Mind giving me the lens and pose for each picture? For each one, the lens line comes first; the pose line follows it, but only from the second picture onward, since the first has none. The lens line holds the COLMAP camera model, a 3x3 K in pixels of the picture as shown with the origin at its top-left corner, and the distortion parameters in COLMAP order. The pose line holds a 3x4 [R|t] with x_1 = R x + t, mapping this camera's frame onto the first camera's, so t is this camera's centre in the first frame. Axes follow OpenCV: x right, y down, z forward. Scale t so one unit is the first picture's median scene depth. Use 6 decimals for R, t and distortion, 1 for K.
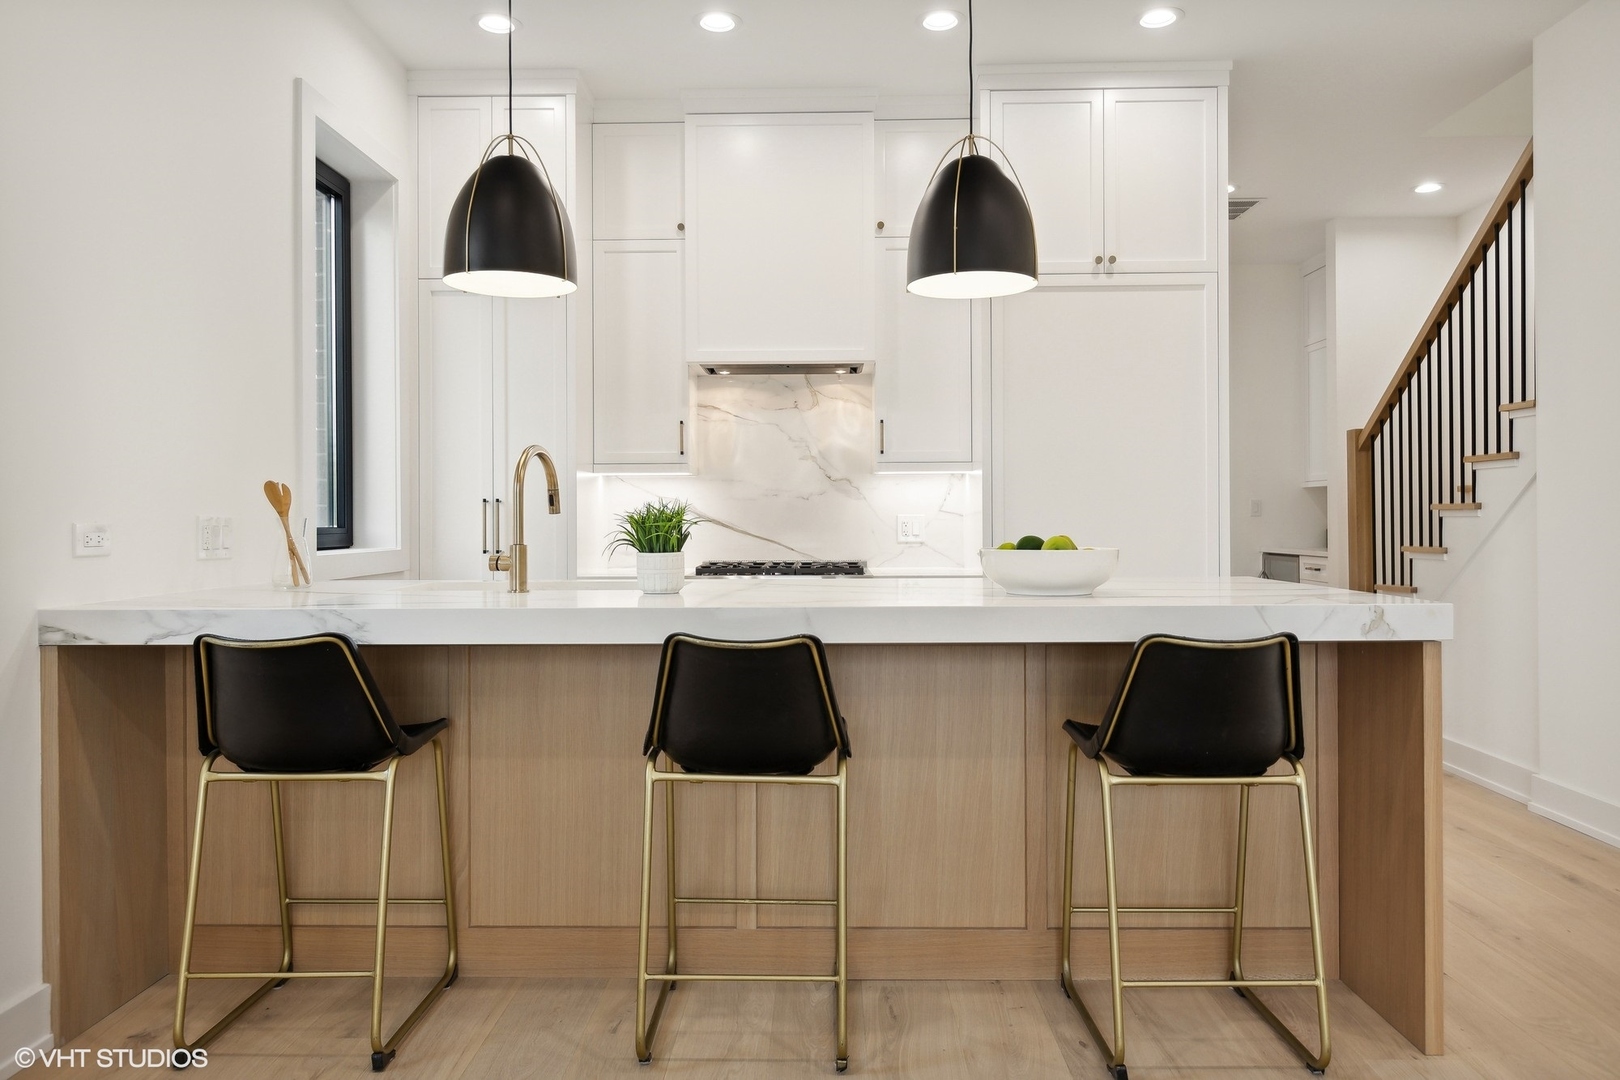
lens RADIAL K [[1079.6, 0, 807.2], [0, 1079.6, 515.4], [0, 0, 1]] dist [-0.000774, -0.001037]
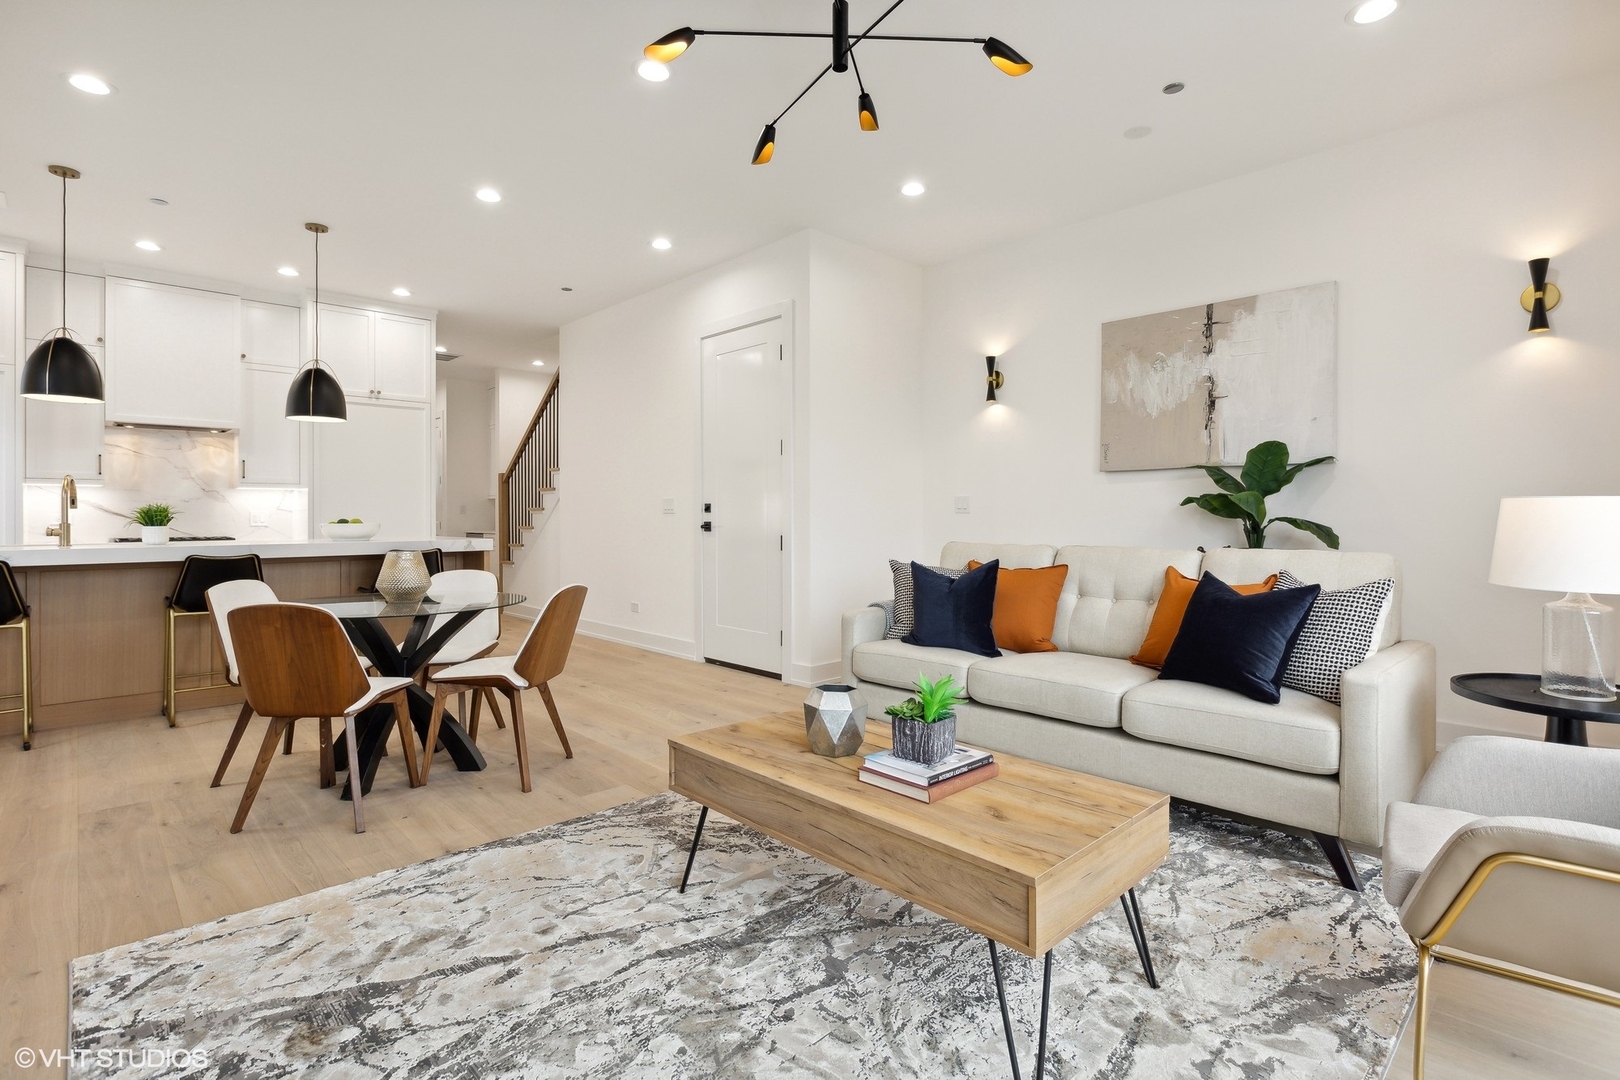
lens RADIAL K [[773.4, 0, 802.9], [0, 773.4, 515.1], [0, 0, 1]] dist [-0.003758, -0.001077]
pose [[0.713834, 0.003289, 0.700308, -0.273577], [-0.003327, 0.999994, -0.001305, 0.007973], [-0.700307, -0.001398, 0.713840, -0.990207]]
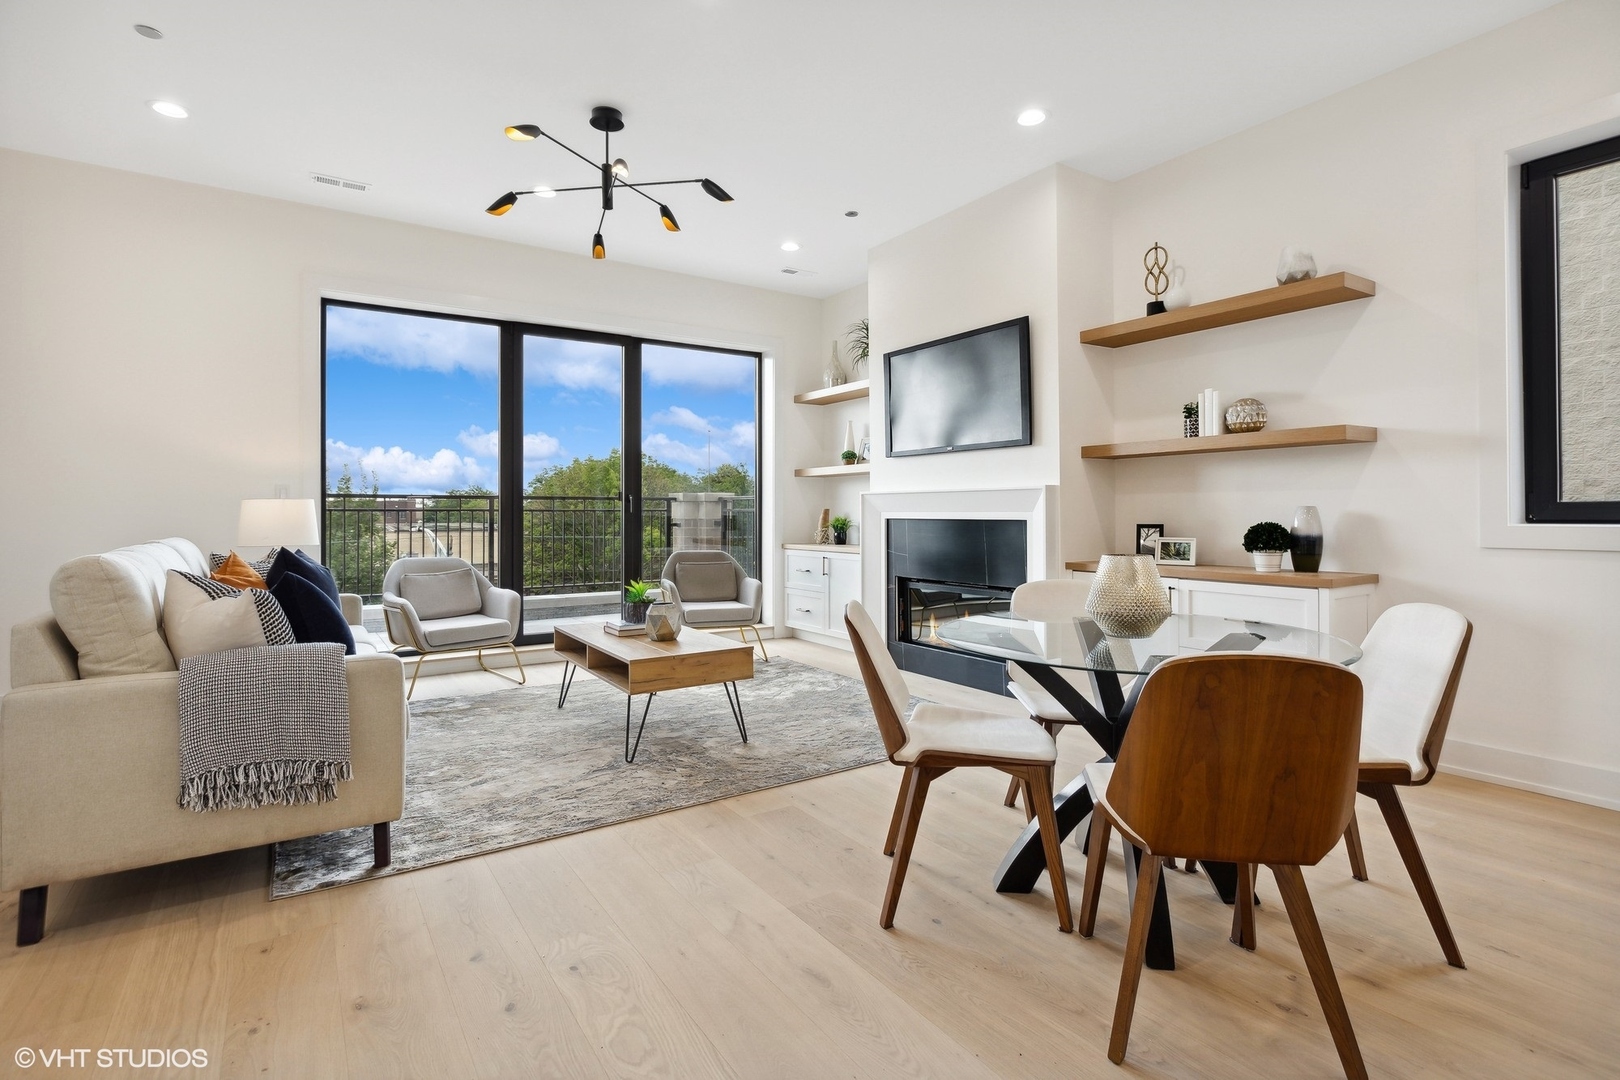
lens RADIAL K [[783.8, 0, 804.8], [0, 783.8, 503.5], [0, 0, 1]] dist [-0.001001, -0.000198]
pose [[-0.824236, 0.001495, -0.566245, 0.769991], [0.009201, 0.999900, -0.010753, 0.019726], [0.566172, -0.014073, -0.824167, 0.758856]]
